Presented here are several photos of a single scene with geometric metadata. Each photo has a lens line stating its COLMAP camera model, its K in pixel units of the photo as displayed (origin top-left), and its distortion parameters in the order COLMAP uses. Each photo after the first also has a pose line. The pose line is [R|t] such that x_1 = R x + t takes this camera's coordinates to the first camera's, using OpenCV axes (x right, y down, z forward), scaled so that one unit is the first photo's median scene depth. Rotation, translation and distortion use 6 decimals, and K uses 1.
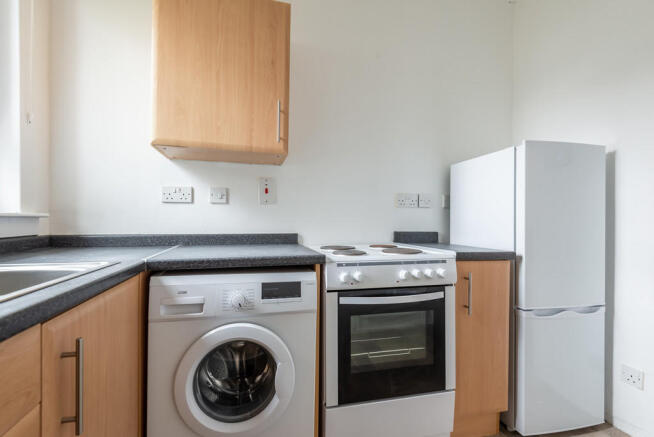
lens RADIAL K [[298.8, 0, 333.2], [0, 298.8, 220.1], [0, 0, 1]] dist [0.018359, -0.010354]
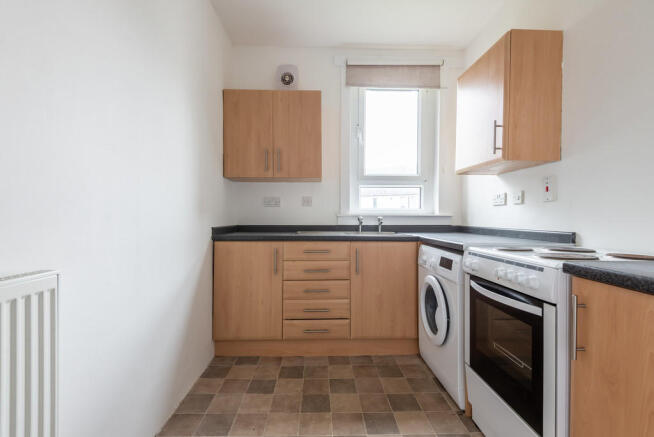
lens RADIAL K [[298.8, 0, 336.8], [0, 298.8, 220.2], [0, 0, 1]] dist [0.018359, -0.010354]
pose [[-0.167842, 0.004068, -0.985805, 1.208726], [-0.007176, 0.999960, 0.005349, 0.011565], [0.985788, 0.007972, -0.167807, 0.605751]]
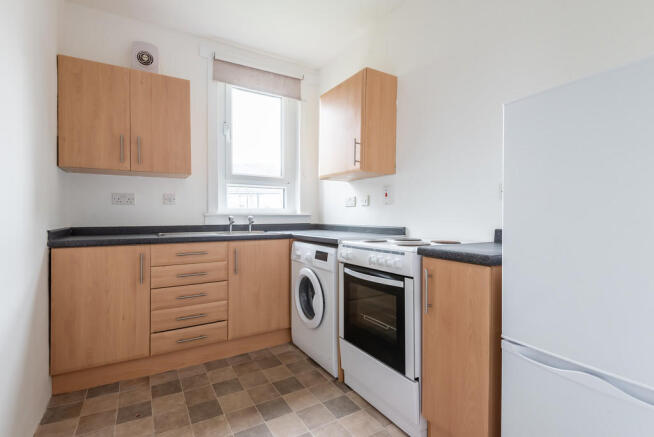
lens RADIAL K [[298.8, 0, 324.2], [0, 298.8, 220.5], [0, 0, 1]] dist [0.018359, -0.010354]
pose [[0.318492, 0.006361, -0.947904, 1.277559], [-0.000627, 0.999979, 0.006499, 0.013159], [0.947925, -0.001476, 0.318489, 0.392447]]
